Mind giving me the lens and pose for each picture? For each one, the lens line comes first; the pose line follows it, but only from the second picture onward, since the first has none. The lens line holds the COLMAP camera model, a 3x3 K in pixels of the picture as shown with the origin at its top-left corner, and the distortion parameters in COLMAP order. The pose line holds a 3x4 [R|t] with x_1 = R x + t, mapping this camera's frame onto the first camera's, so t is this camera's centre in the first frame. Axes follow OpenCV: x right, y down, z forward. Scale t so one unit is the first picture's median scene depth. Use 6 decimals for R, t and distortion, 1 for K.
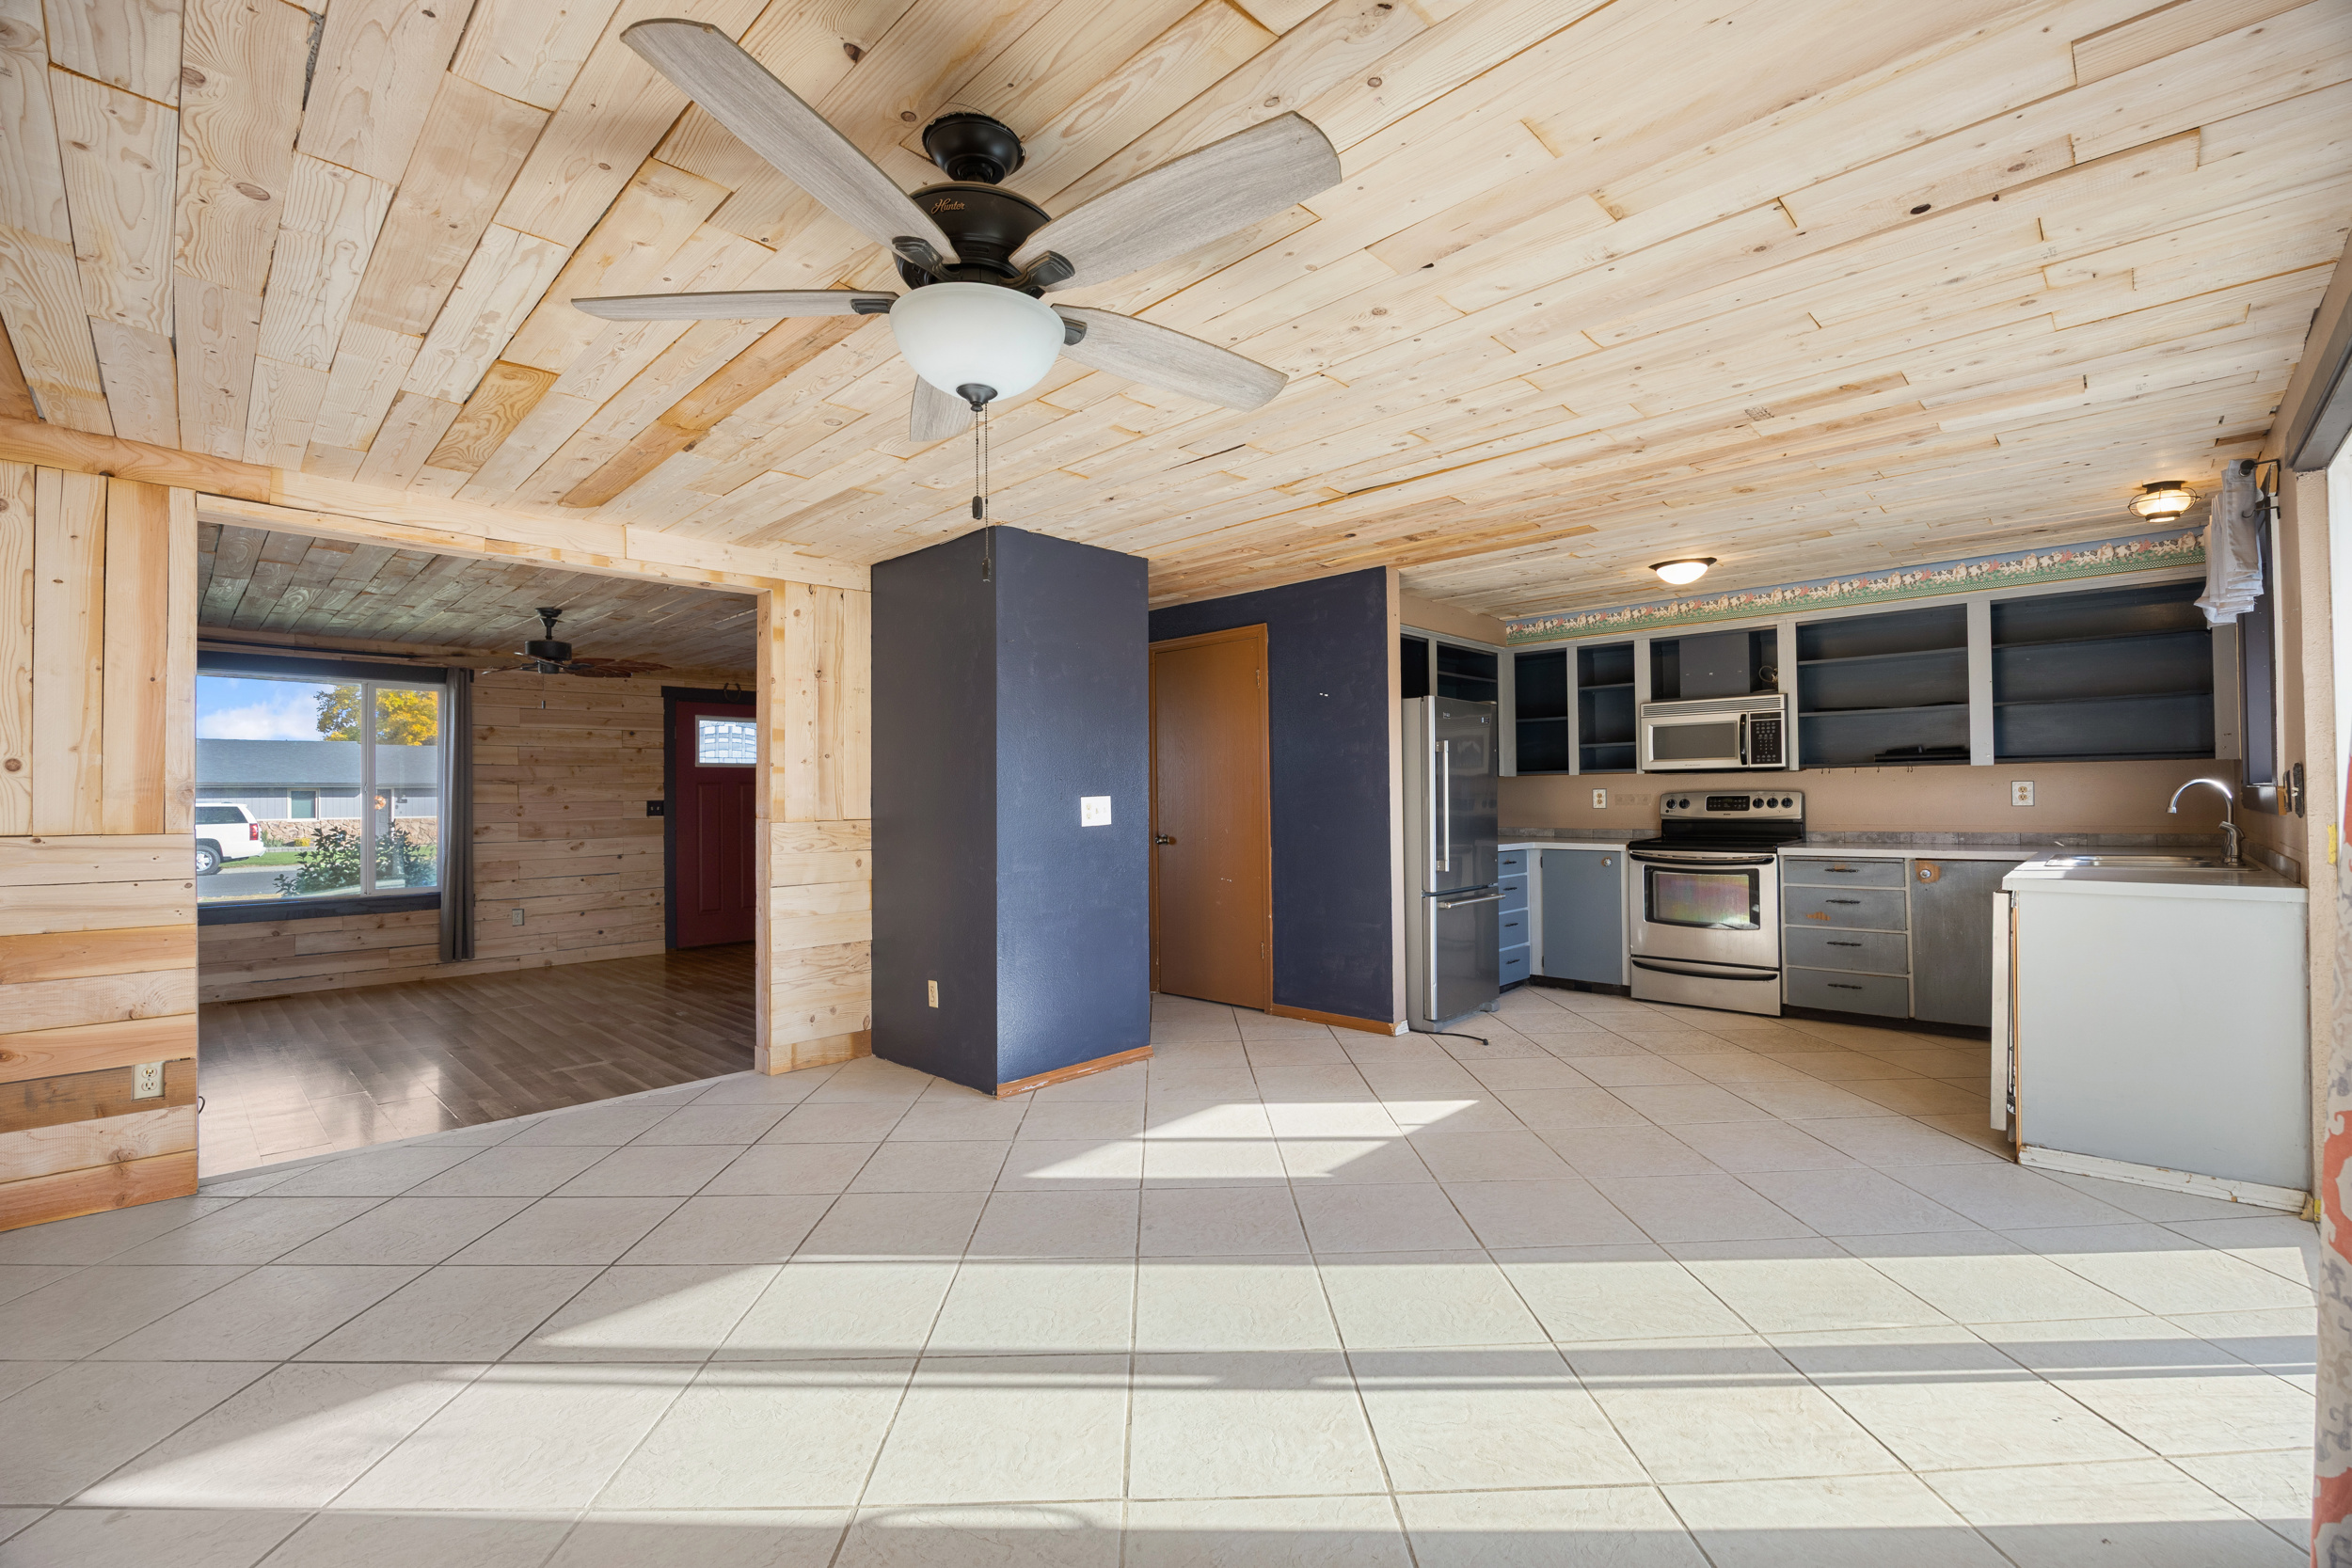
lens RADIAL K [[1002.8, 0, 1182.9], [0, 1002.8, 784.9], [0, 0, 1]] dist [-0.021626, 0.002510]
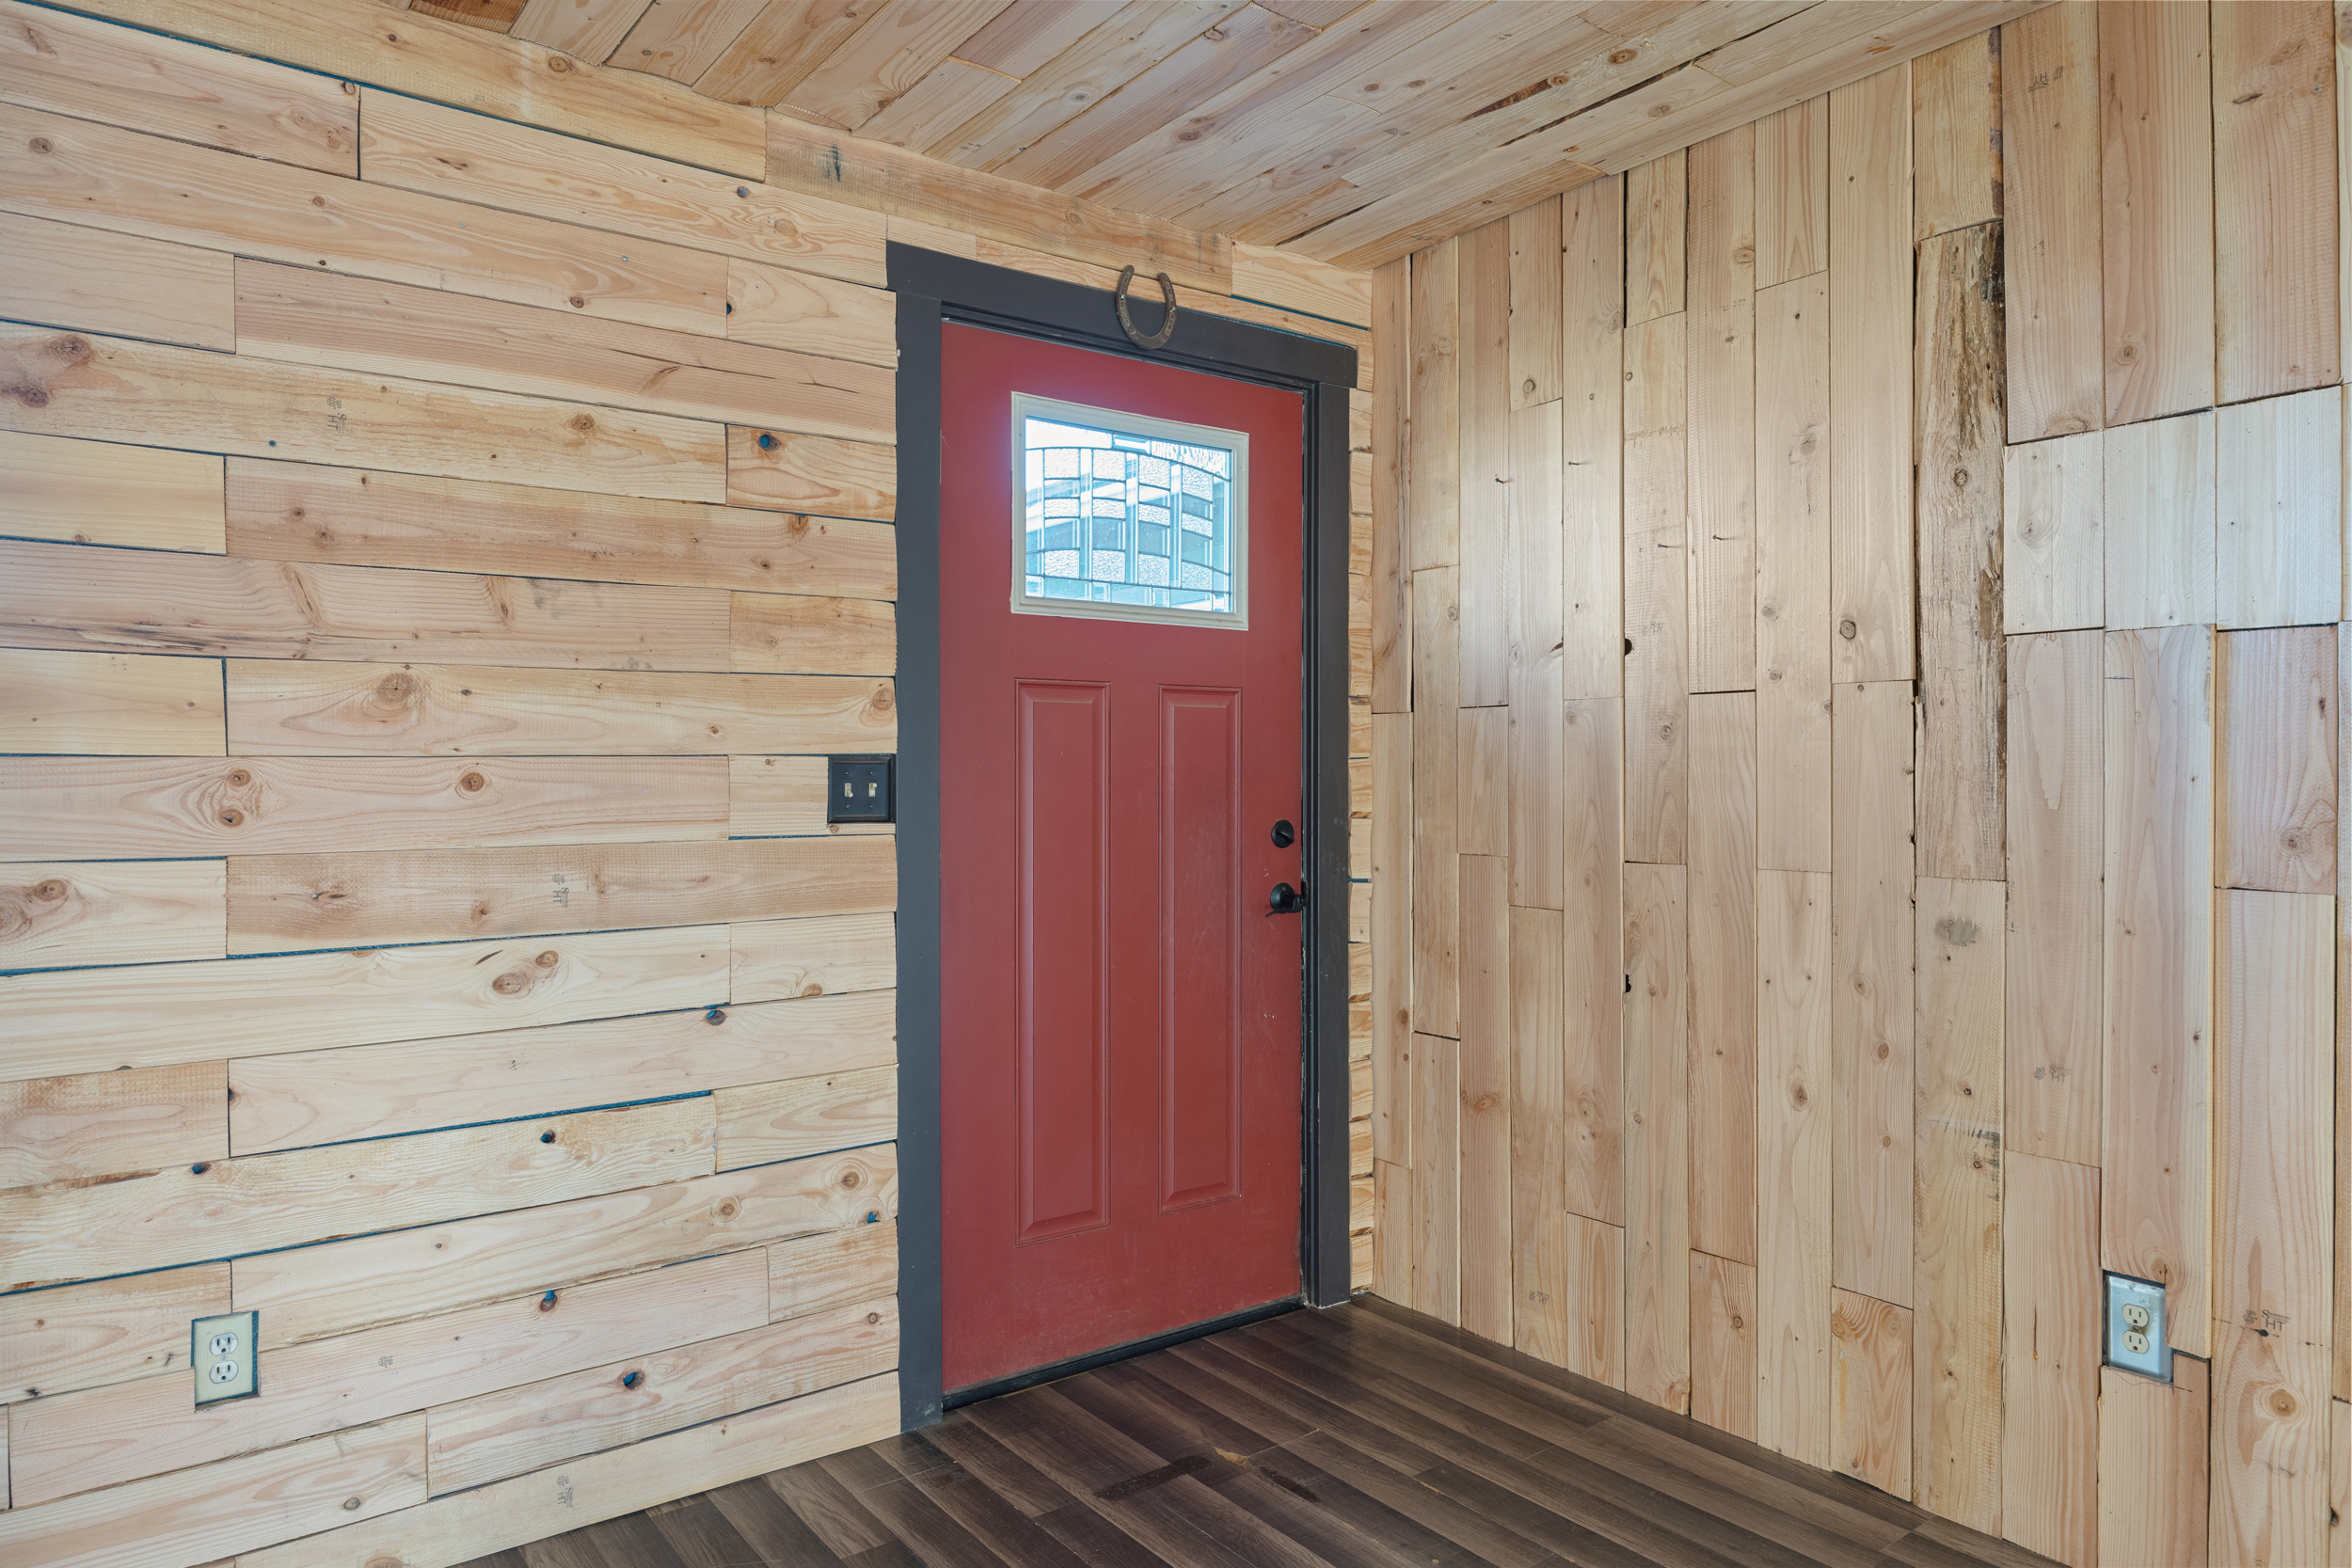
lens RADIAL K [[1459.0, 0, 1186.2], [0, 1459.0, 785.4], [0, 0, 1]] dist [-0.008239, 0.002196]
pose [[0.986197, 0.009299, -0.165313, -0.569575], [-0.006503, 0.999827, 0.017445, 0.023199], [0.165447, -0.016129, 0.986087, 0.974080]]
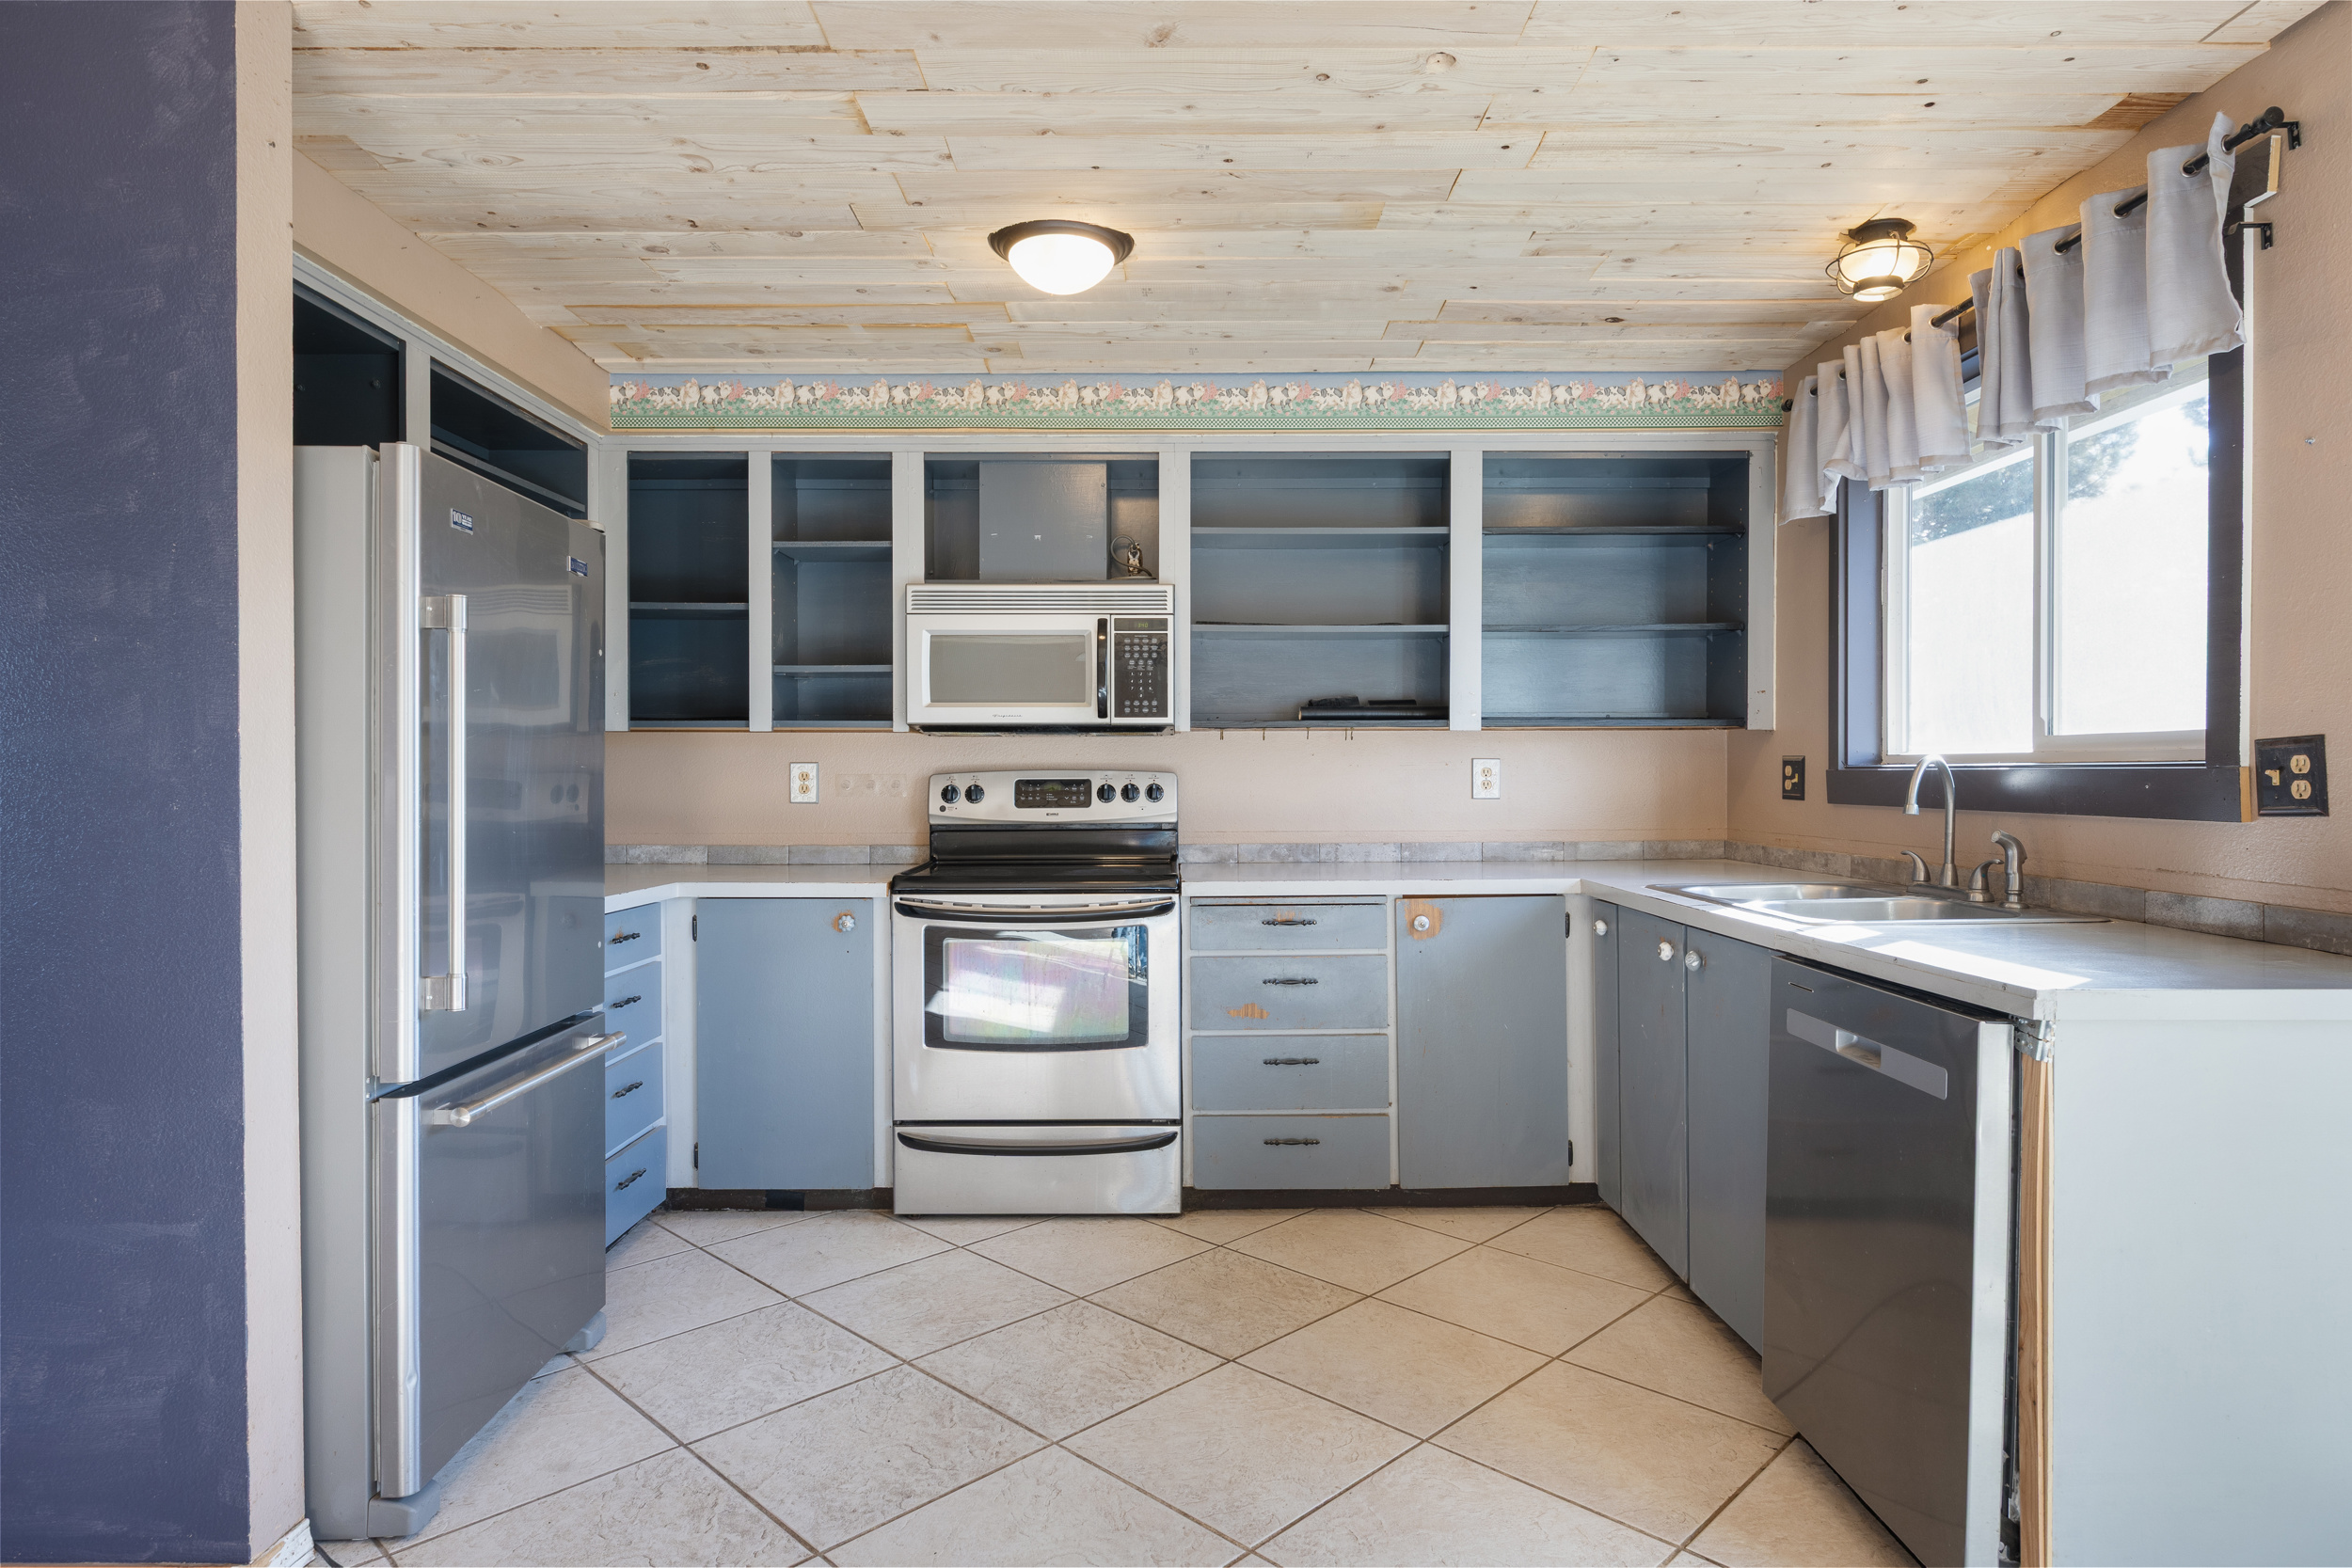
lens RADIAL K [[1309.8, 0, 1182.1], [0, 1309.8, 784.7], [0, 0, 1]] dist [-0.004063, -0.000818]
pose [[0.717029, 0.004839, 0.697026, 0.121576], [-0.015342, 0.999843, 0.008841, 0.007099], [-0.696874, -0.017033, 0.716991, 0.475717]]
